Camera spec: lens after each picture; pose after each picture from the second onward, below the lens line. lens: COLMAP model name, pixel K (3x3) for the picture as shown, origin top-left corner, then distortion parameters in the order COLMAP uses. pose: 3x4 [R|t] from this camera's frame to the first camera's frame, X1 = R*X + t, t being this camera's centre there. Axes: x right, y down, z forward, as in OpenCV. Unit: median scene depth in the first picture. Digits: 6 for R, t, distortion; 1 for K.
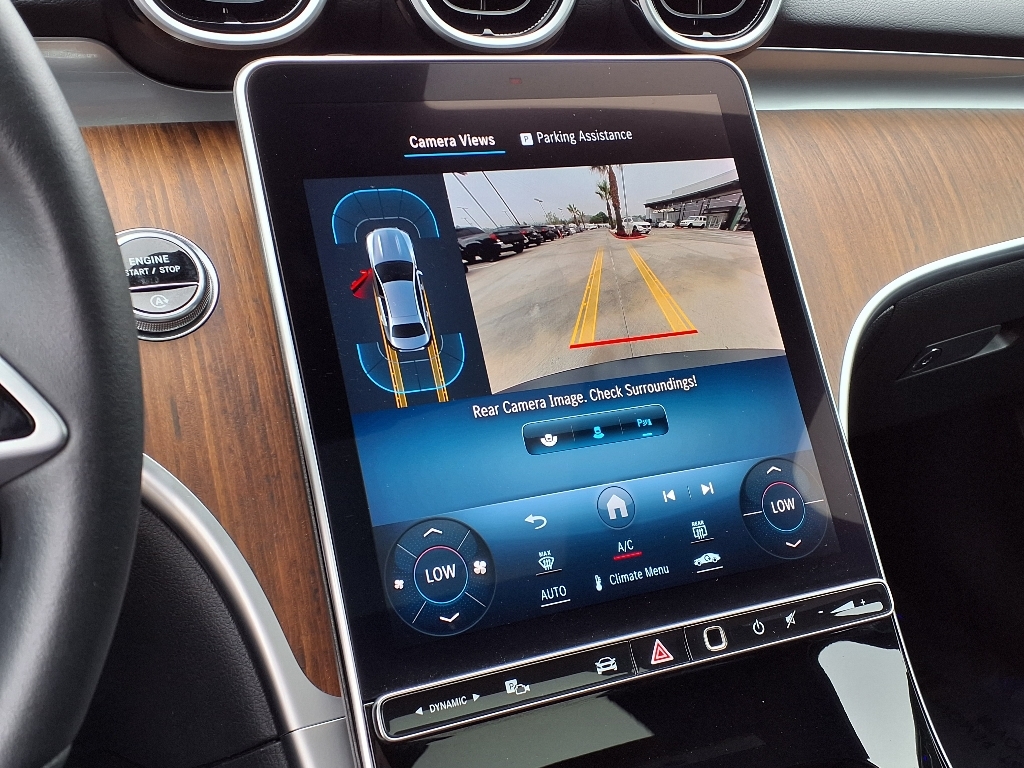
lens RADIAL K [[1132.2, 0, 521.9], [0, 1132.2, 351.5], [0, 0, 1]] dist [0.082833, 0.000000]
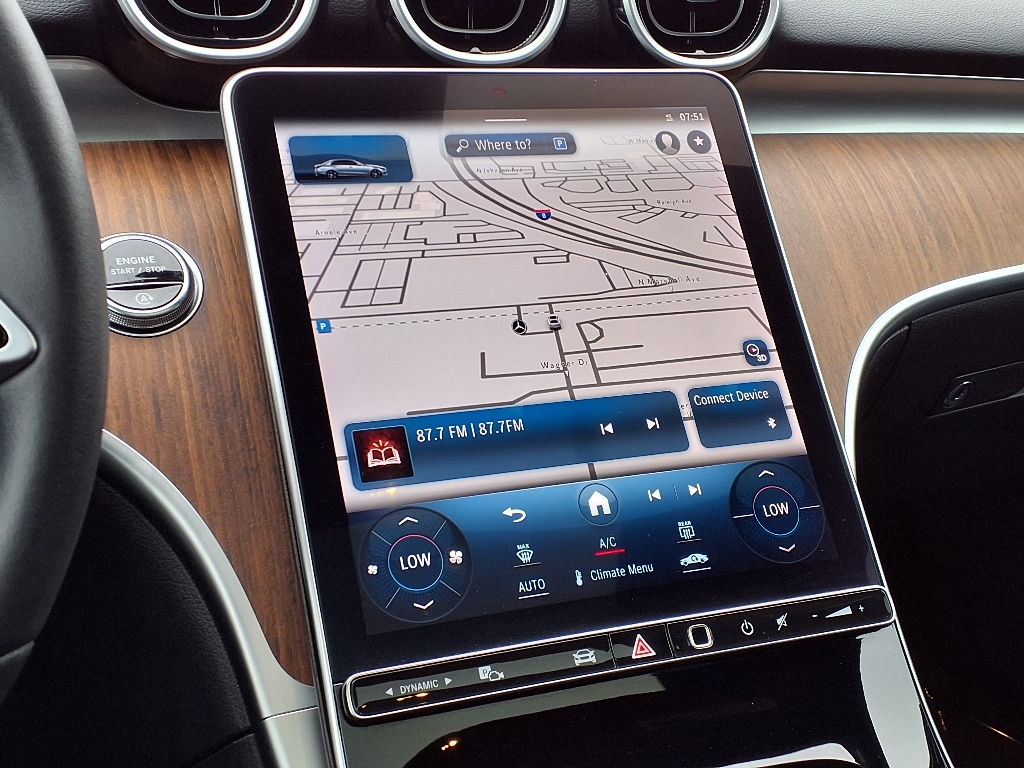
lens RADIAL K [[1287.2, 0, 523.1], [0, 1287.2, 359.8], [0, 0, 1]] dist [0.112529, 0.000000]
pose [[0.998437, -0.014061, -0.054082, 0.080186], [0.008420, 0.994629, -0.103158, 0.127517], [0.055242, 0.102542, 0.993194, -0.127321]]
